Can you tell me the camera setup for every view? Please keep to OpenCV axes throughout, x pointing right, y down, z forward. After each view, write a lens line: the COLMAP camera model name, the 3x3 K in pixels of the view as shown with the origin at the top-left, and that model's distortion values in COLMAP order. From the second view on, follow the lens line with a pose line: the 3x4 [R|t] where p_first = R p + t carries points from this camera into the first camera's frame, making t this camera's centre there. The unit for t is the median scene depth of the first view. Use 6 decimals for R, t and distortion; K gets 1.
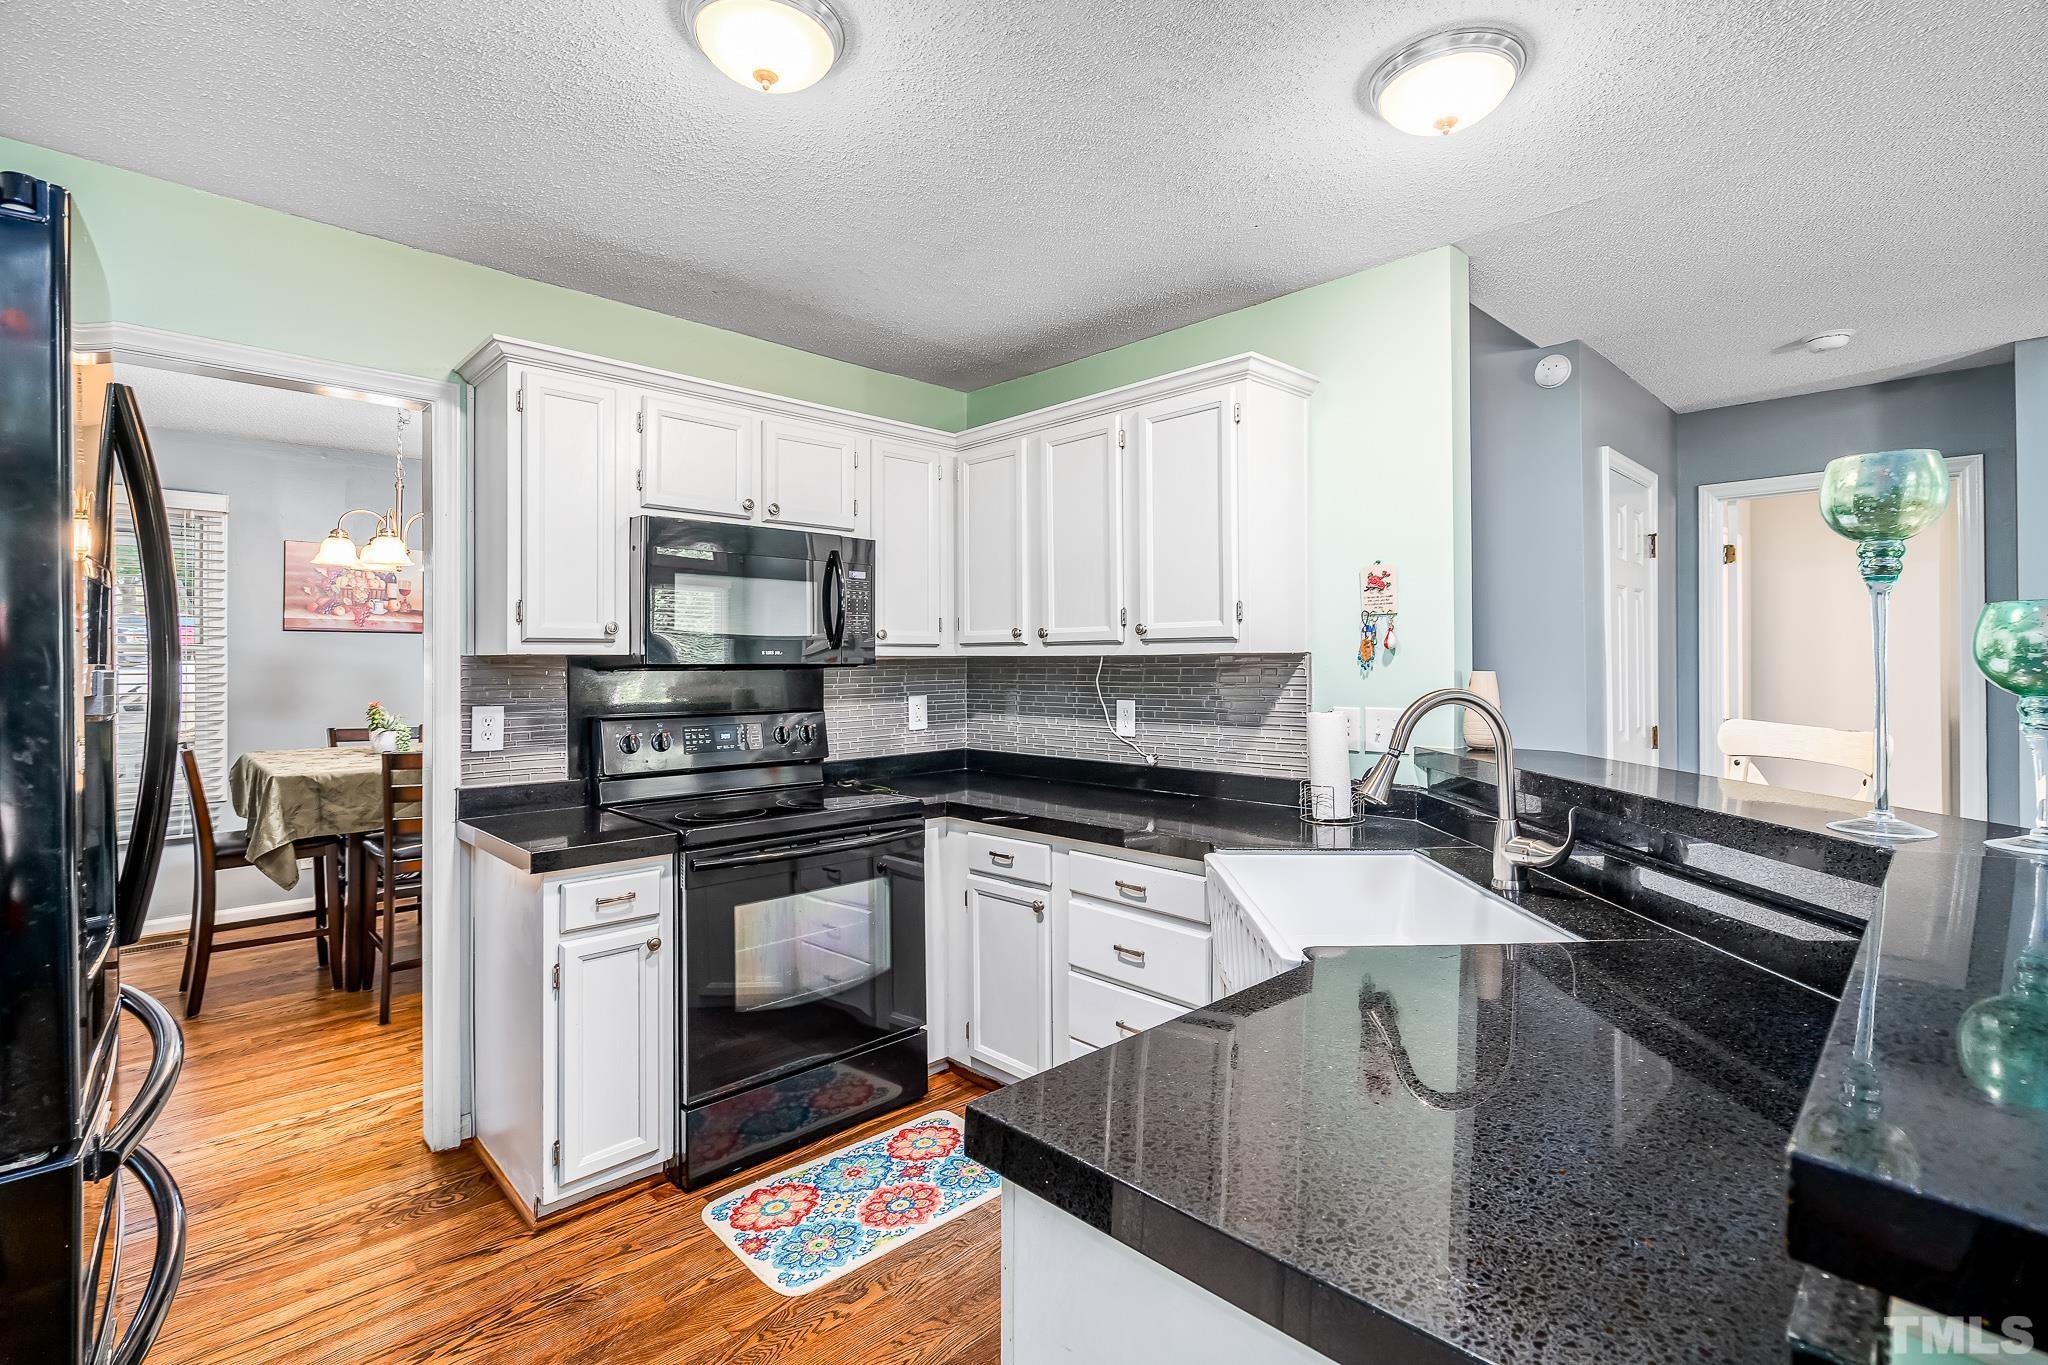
lens RADIAL K [[946.1, 0, 1032.9], [0, 946.1, 651.9], [0, 0, 1]] dist [-0.001250, 0.002649]
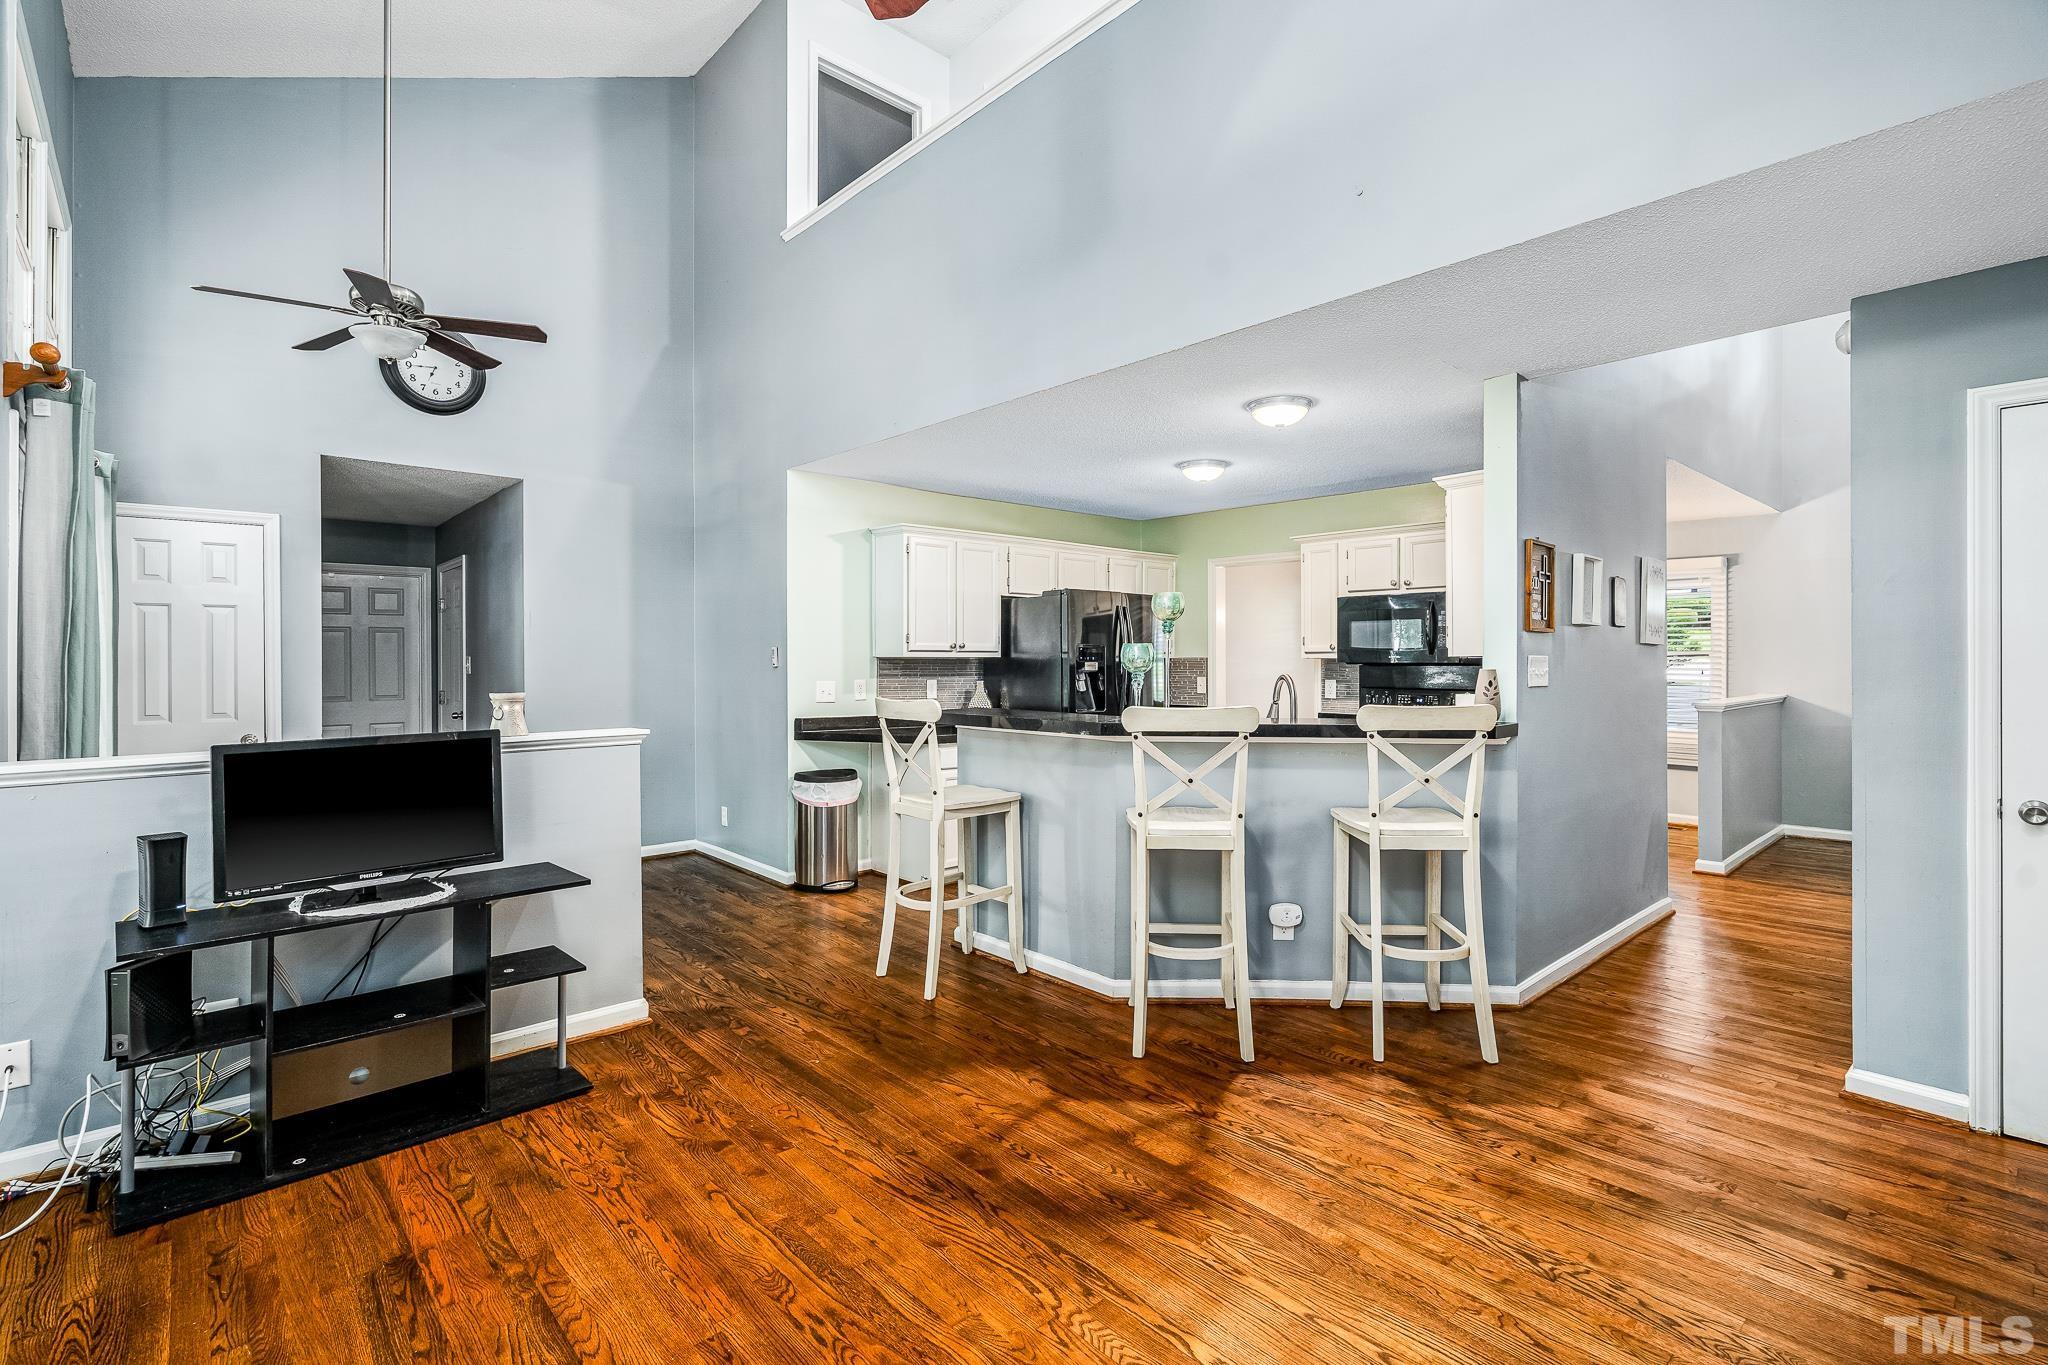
lens RADIAL K [[946.1, 0, 1031.7], [0, 946.1, 664.2], [0, 0, 1]] dist [-0.001250, 0.002649]
pose [[-0.032715, 0.005193, -0.999451, 1.683370], [0.006354, 0.999967, 0.004988, 0.002591], [0.999445, -0.006187, -0.032747, 0.313288]]
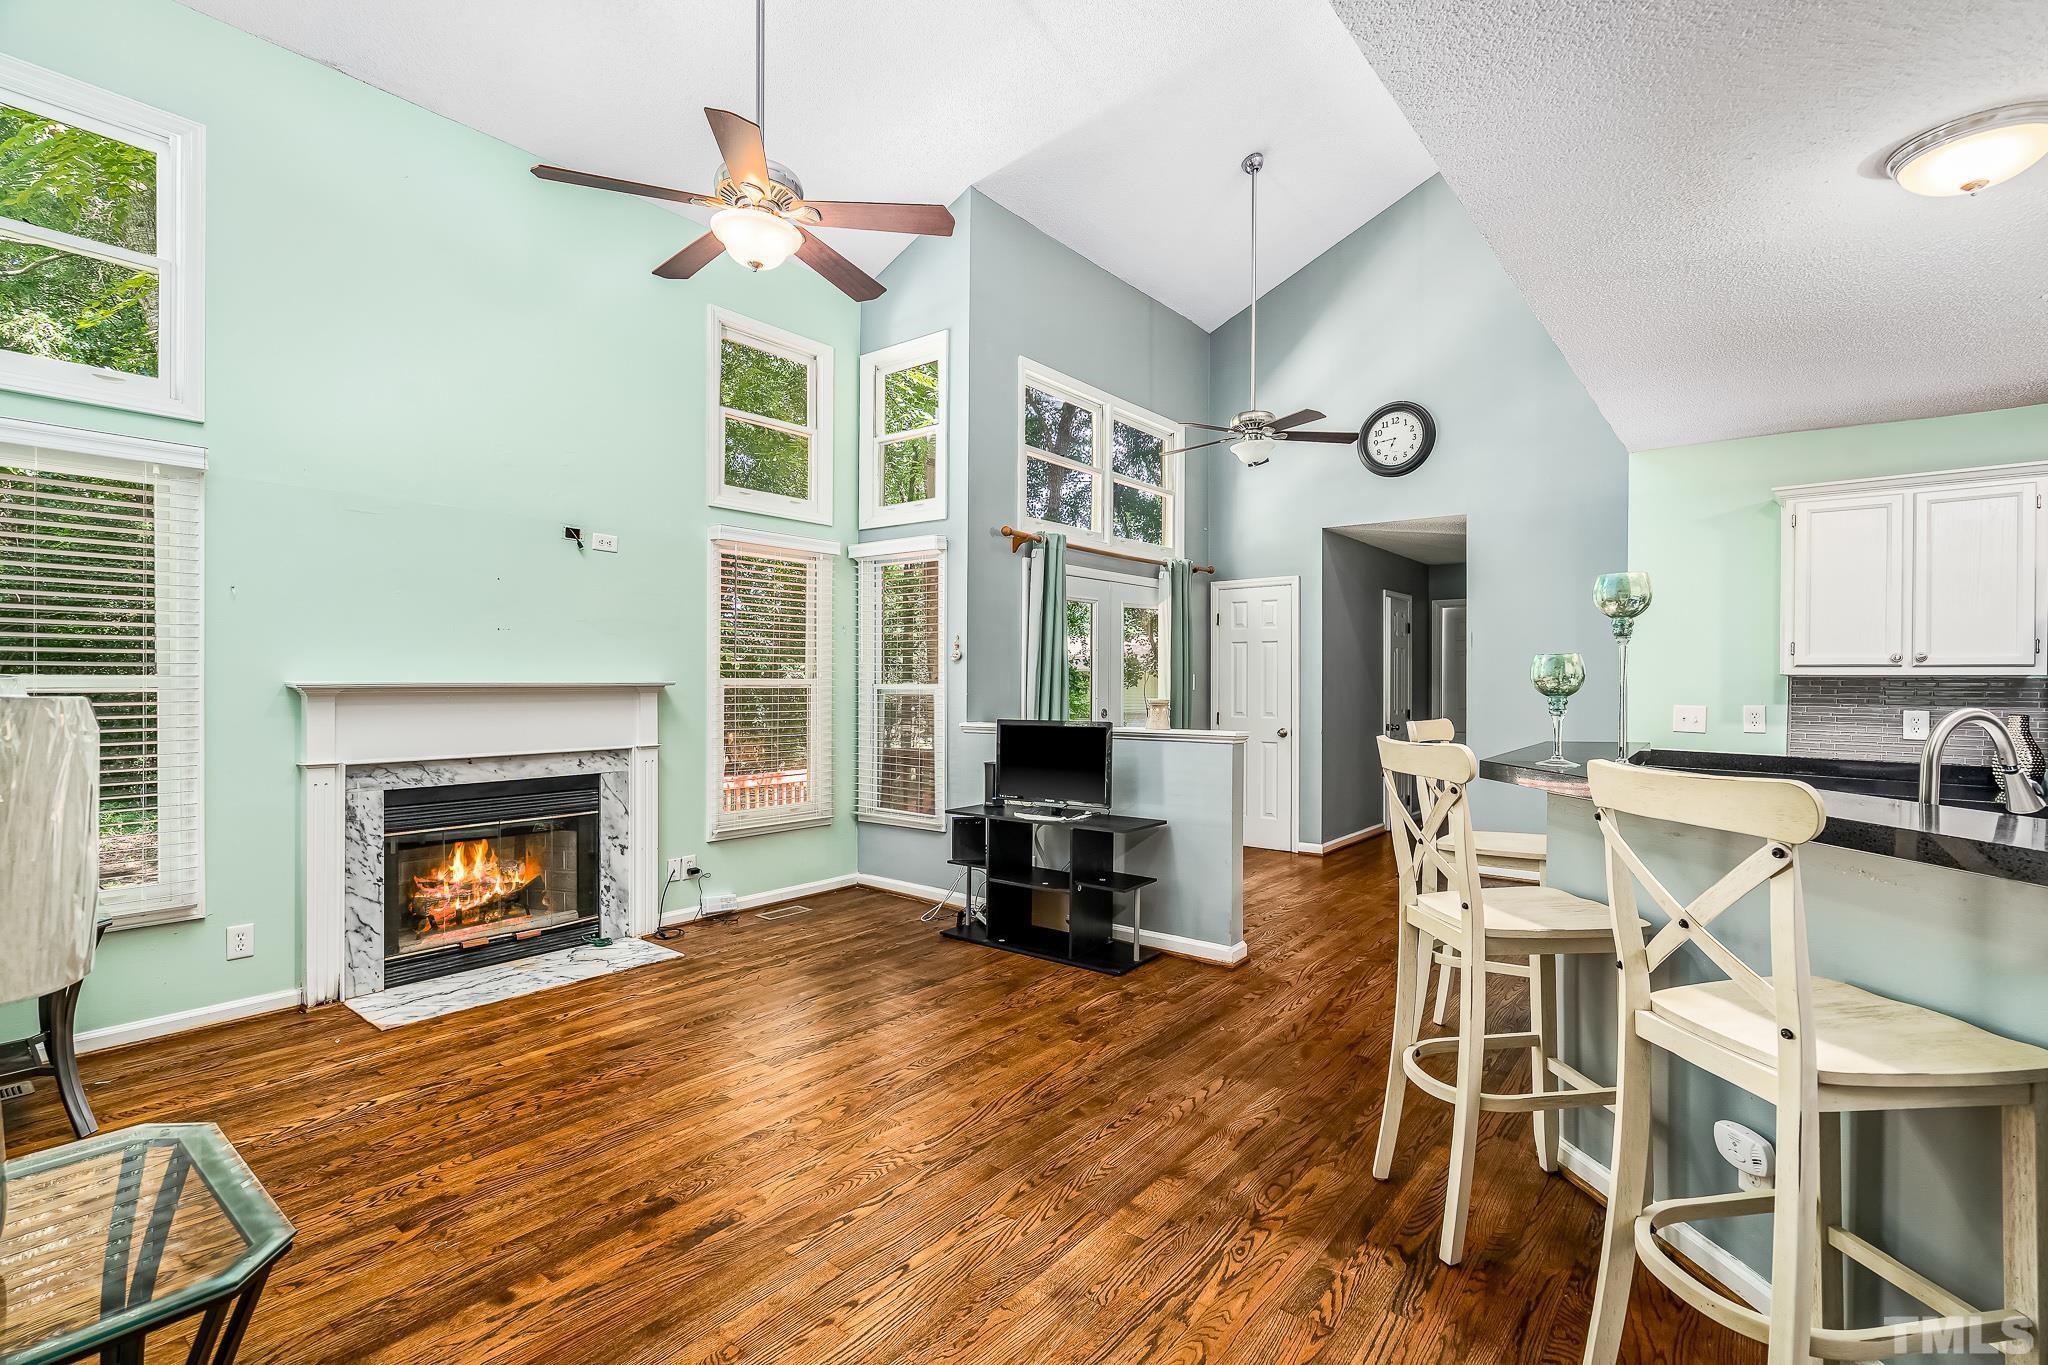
lens RADIAL K [[946.1, 0, 1034.4], [0, 946.1, 696.4], [0, 0, 1]] dist [-0.001250, 0.002649]
pose [[-0.992597, 0.000114, -0.121458, 0.995799], [-0.001593, 0.999901, 0.013957, 0.008876], [0.121447, 0.014047, -0.992498, 1.235299]]
